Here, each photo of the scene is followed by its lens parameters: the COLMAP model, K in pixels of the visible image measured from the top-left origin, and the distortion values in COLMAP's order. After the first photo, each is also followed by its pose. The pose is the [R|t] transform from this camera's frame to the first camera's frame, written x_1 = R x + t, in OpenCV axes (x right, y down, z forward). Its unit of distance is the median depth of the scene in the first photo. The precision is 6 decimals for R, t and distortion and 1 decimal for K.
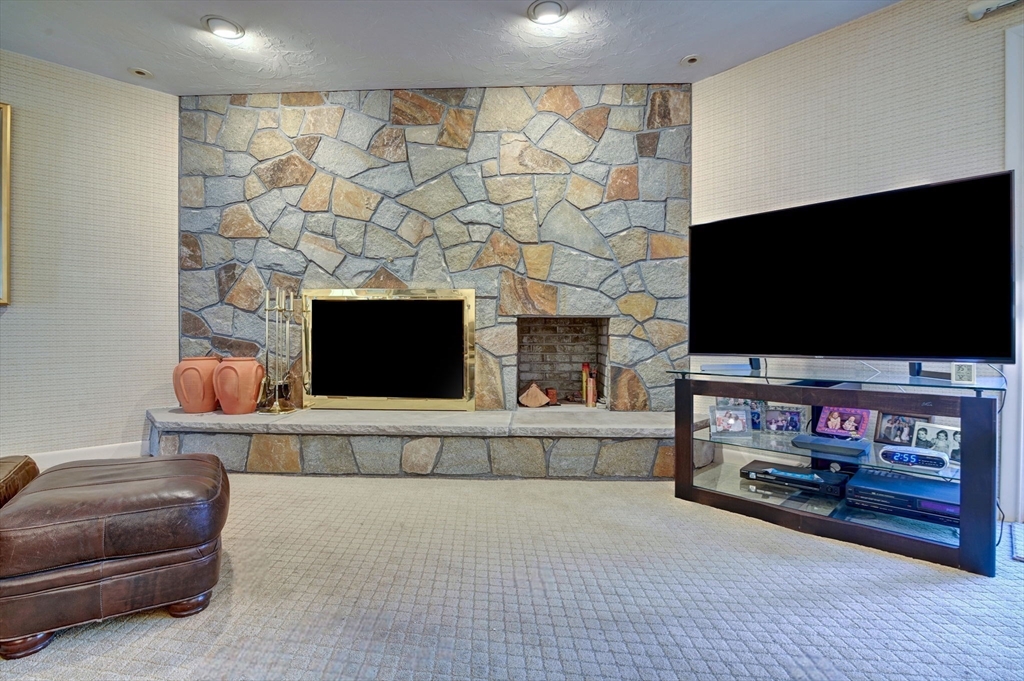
lens RADIAL K [[470.0, 0, 512.0], [0, 470.0, 340.5], [0, 0, 1]] dist [-0.022031, 0.002463]
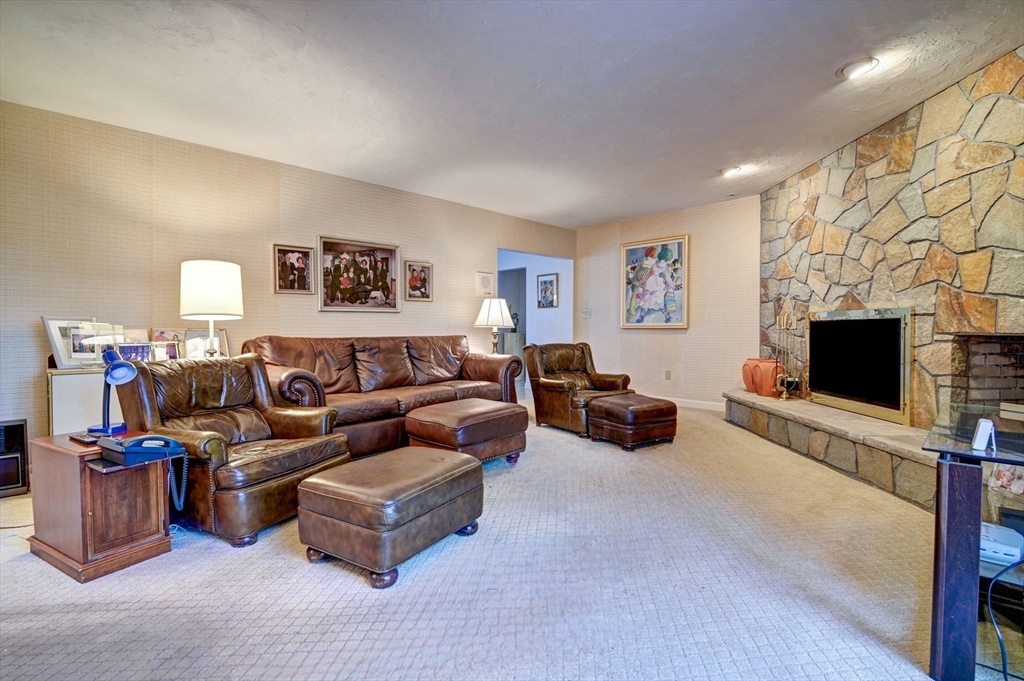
lens RADIAL K [[470.0, 0, 512.0], [0, 470.0, 340.5], [0, 0, 1]] dist [-0.022031, 0.002463]
pose [[0.025635, 0.019754, -0.999476, 0.895598], [-0.008724, 0.999771, 0.019536, -0.048517], [0.999633, 0.008219, 0.025801, 0.109337]]
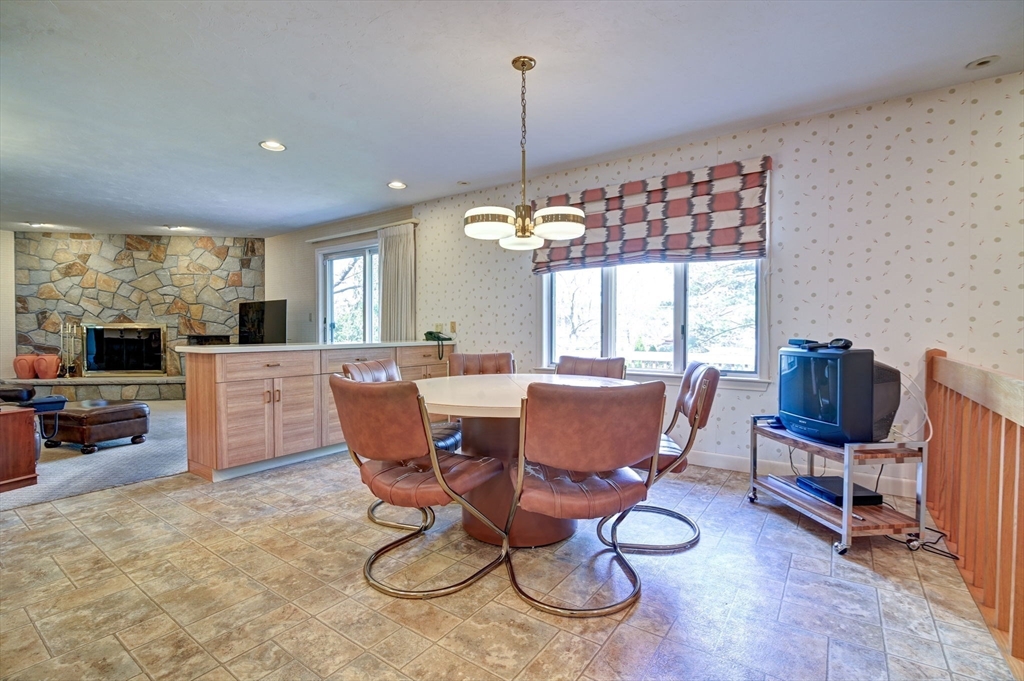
lens RADIAL K [[470.0, 0, 512.0], [0, 470.0, 340.5], [0, 0, 1]] dist [-0.022031, 0.002463]
pose [[0.977904, -0.004191, 0.209013, 1.097857], [0.002964, 0.999976, 0.006182, -0.035412], [-0.209034, -0.005426, 0.977893, -1.578685]]
